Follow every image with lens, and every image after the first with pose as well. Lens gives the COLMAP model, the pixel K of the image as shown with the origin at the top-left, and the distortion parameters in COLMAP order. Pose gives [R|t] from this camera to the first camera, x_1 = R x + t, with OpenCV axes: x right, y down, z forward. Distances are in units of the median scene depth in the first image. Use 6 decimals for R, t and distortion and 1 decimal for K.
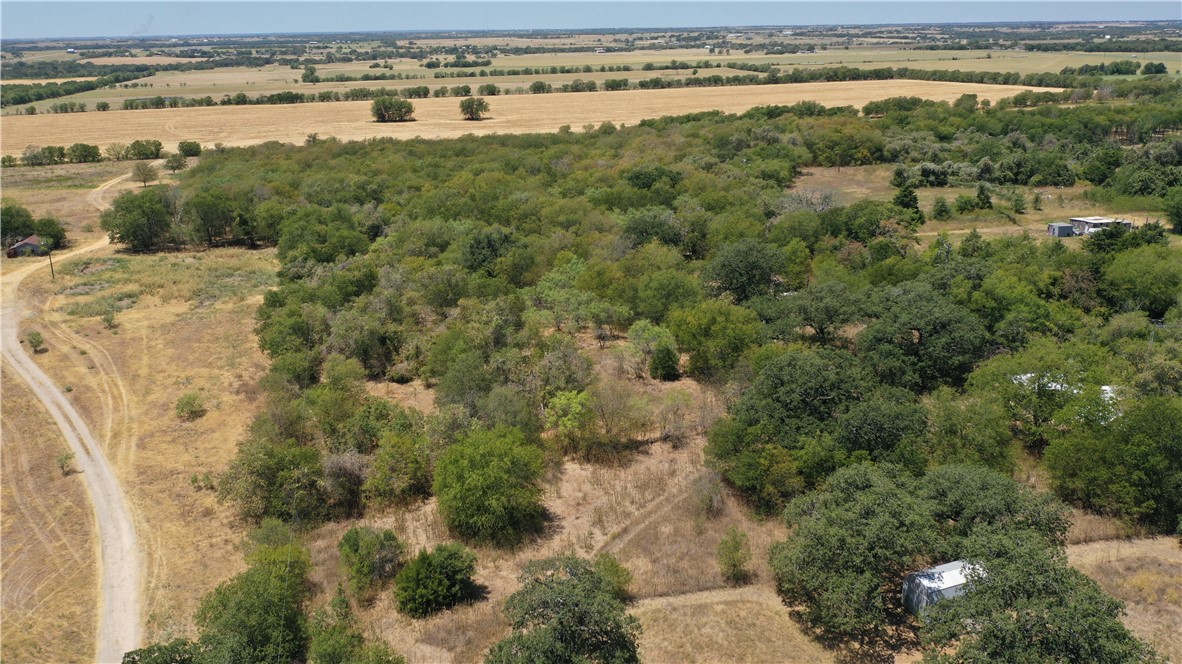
lens RADIAL K [[932.9, 0, 591.0], [0, 932.9, 332.0], [0, 0, 1]] dist [-0.009476, 0.001408]
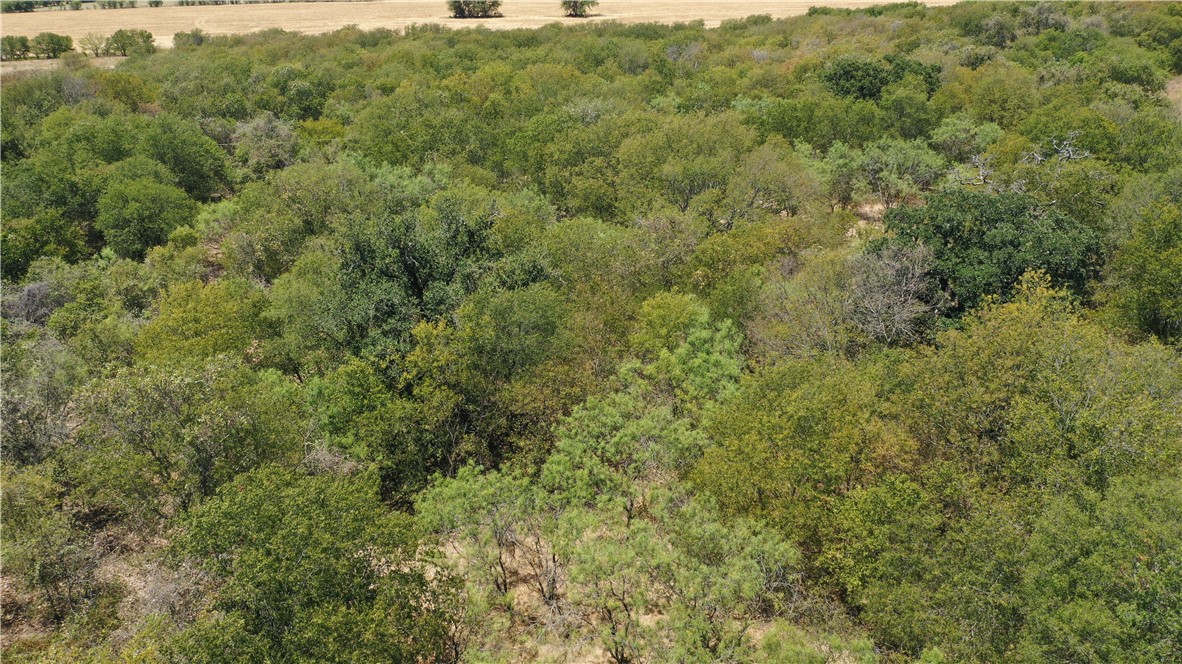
lens RADIAL K [[932.9, 0, 591.0], [0, 932.9, 332.0], [0, 0, 1]] dist [-0.009476, 0.001408]
pose [[0.990758, 0.052492, -0.125076, -0.005850], [-0.042722, 0.995915, 0.079556, -0.035810], [0.128741, -0.073477, 0.988952, 0.263531]]
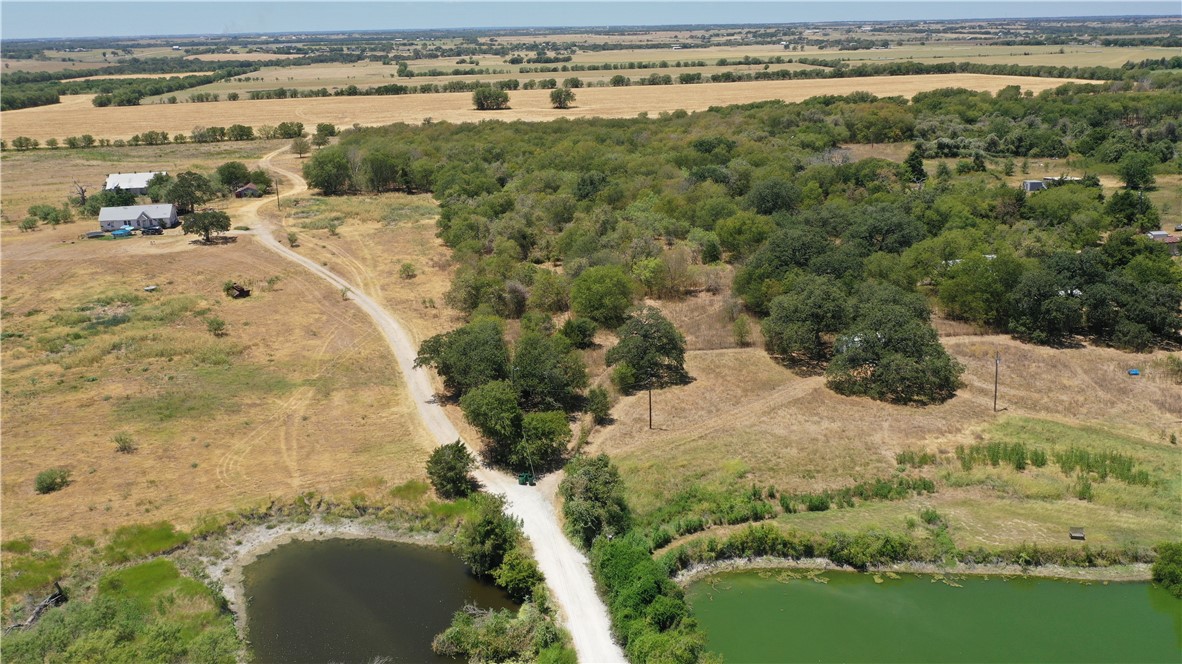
lens RADIAL K [[939.4, 0, 591.0], [0, 939.4, 332.0], [0, 0, 1]] dist [-0.004235, -0.001329]
pose [[0.996973, 0.020499, -0.074992, 0.000476], [-0.020403, 0.999790, 0.002037, 0.047057], [0.075018, -0.000501, 0.997182, -0.153400]]
